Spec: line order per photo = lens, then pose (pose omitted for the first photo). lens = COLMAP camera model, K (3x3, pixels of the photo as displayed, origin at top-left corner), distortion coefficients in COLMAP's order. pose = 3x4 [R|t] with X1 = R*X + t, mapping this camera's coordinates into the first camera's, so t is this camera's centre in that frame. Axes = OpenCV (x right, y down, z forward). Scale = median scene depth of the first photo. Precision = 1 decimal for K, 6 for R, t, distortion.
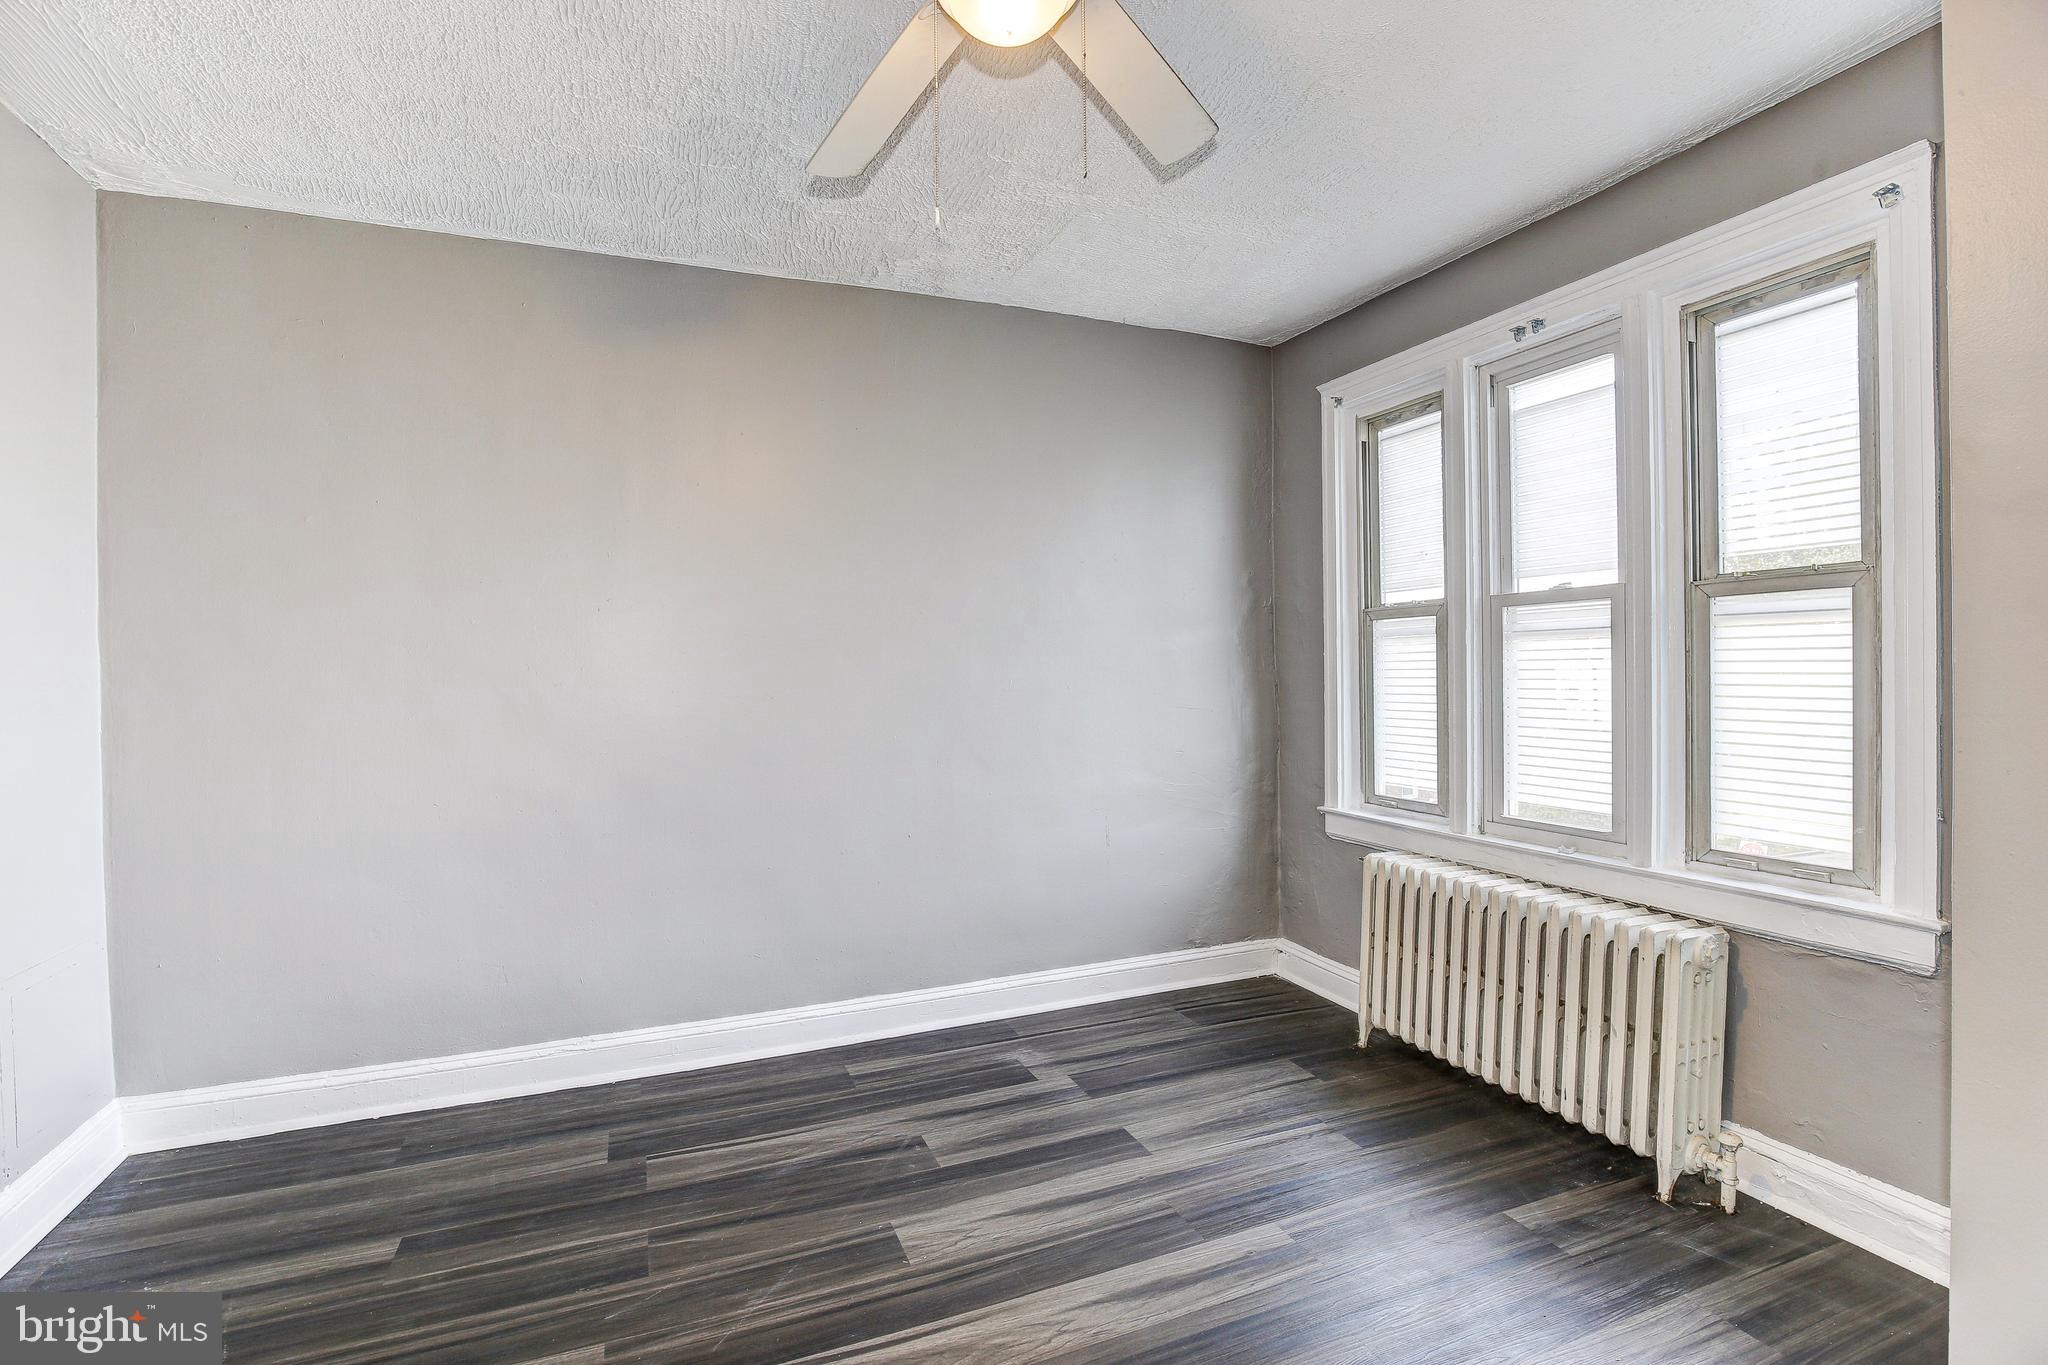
lens RADIAL K [[951.0, 0, 1038.4], [0, 951.0, 685.2], [0, 0, 1]] dist [-0.027526, 0.005866]
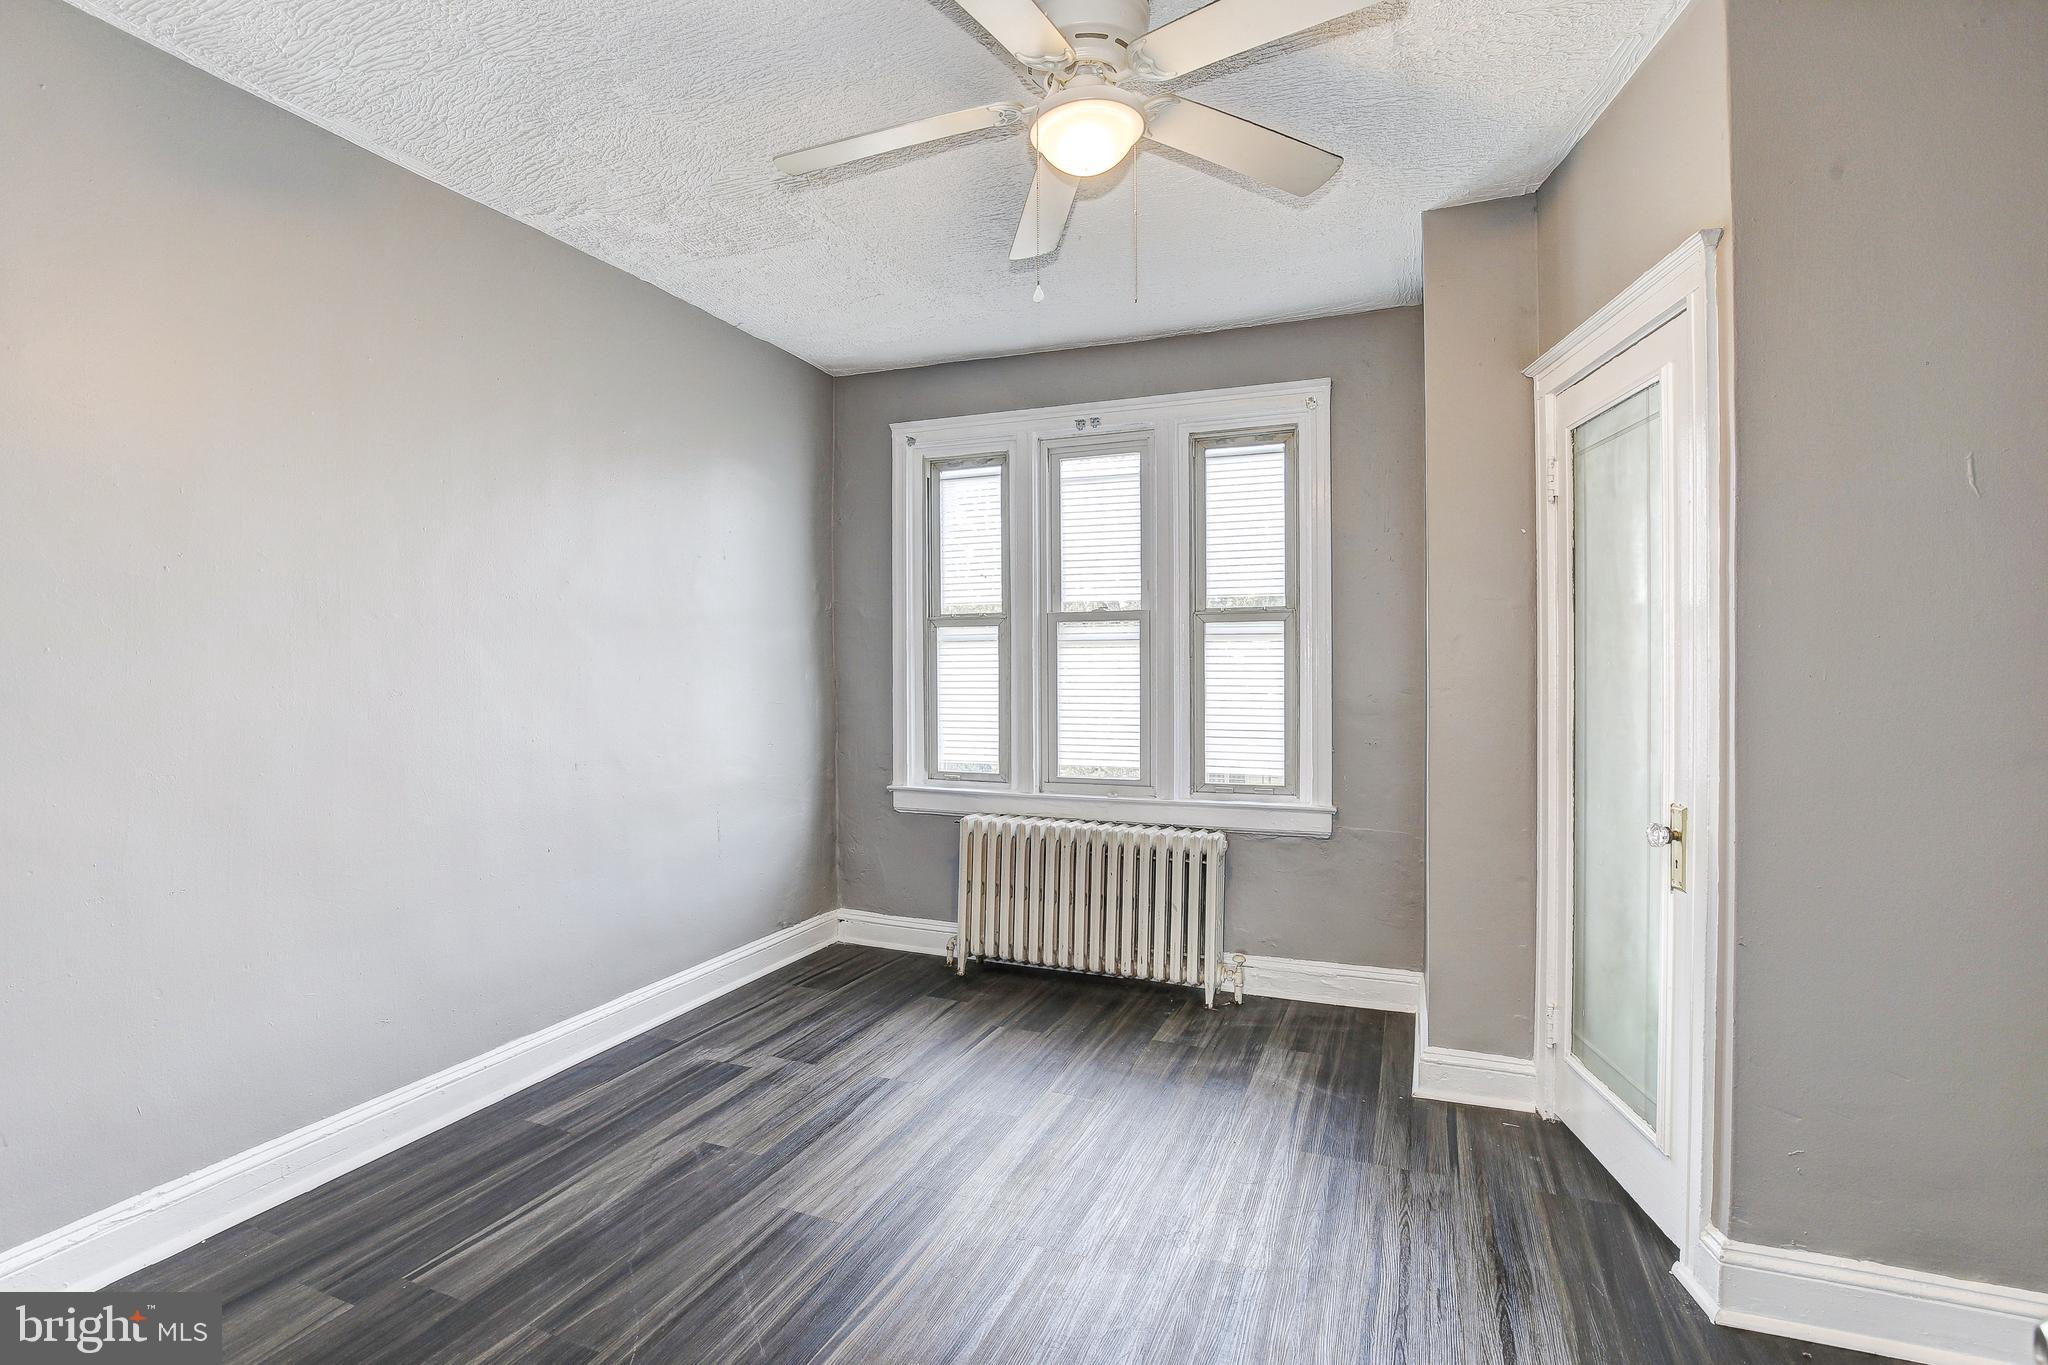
lens RADIAL K [[951.0, 0, 1034.7], [0, 951.0, 683.0], [0, 0, 1]] dist [-0.027526, 0.005866]
pose [[0.706104, -0.000751, 0.708108, -0.562327], [0.005399, 0.999976, -0.004324, 0.011762], [-0.708088, 0.006876, 0.706091, 0.074136]]
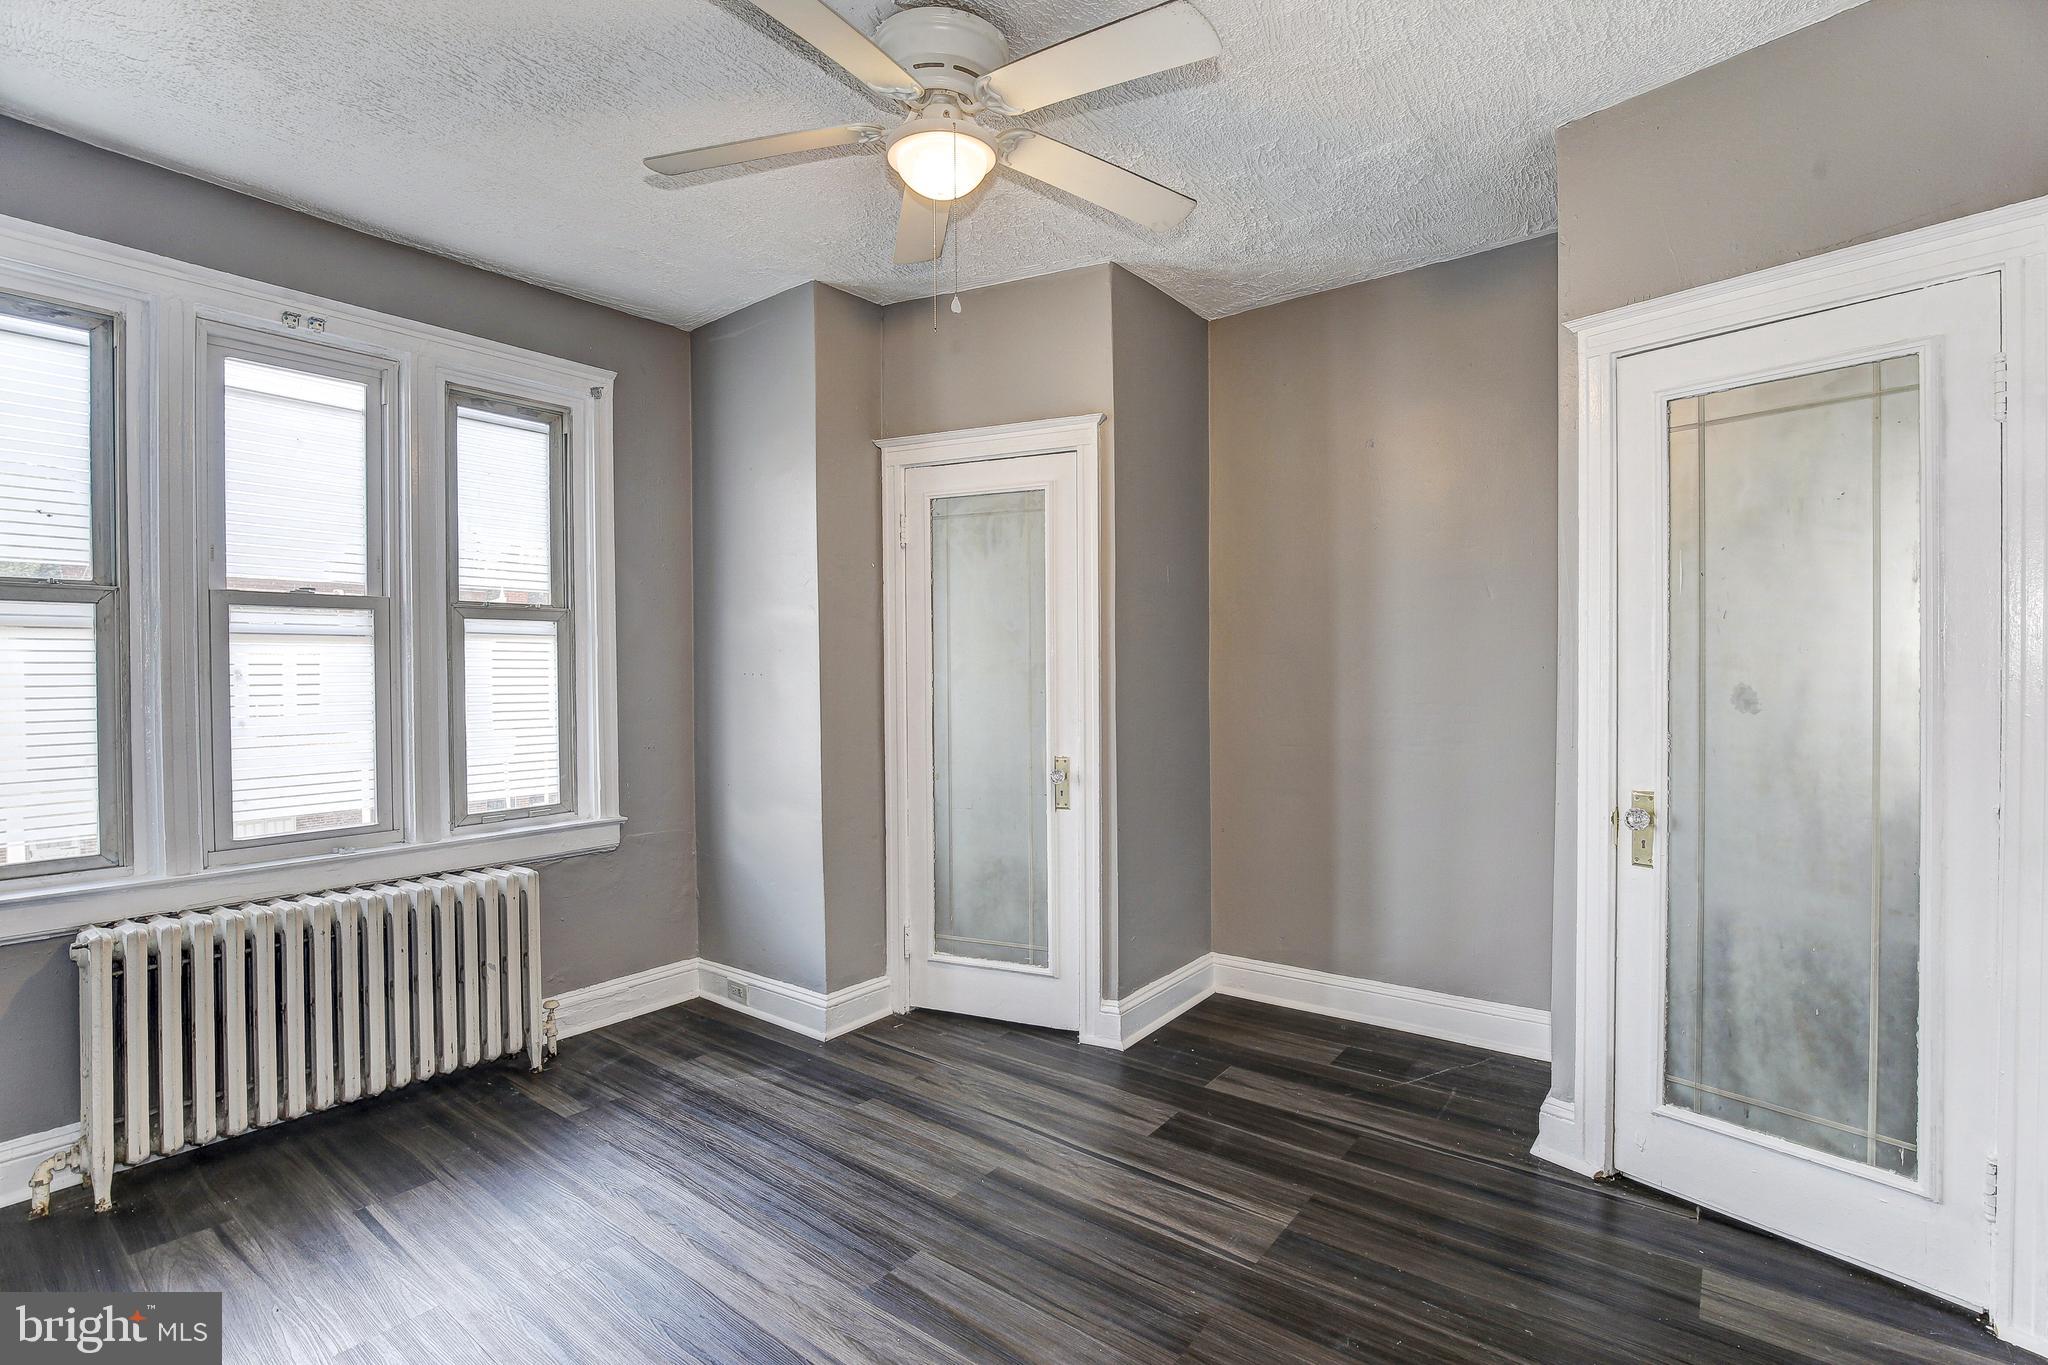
lens RADIAL K [[951.0, 0, 1011.8], [0, 951.0, 690.7], [0, 0, 1]] dist [-0.027526, 0.005866]
pose [[-0.477628, -0.005455, 0.878545, -0.714677], [0.022280, 0.999584, 0.018319, -0.001433], [-0.878280, 0.028324, -0.477308, 0.886869]]
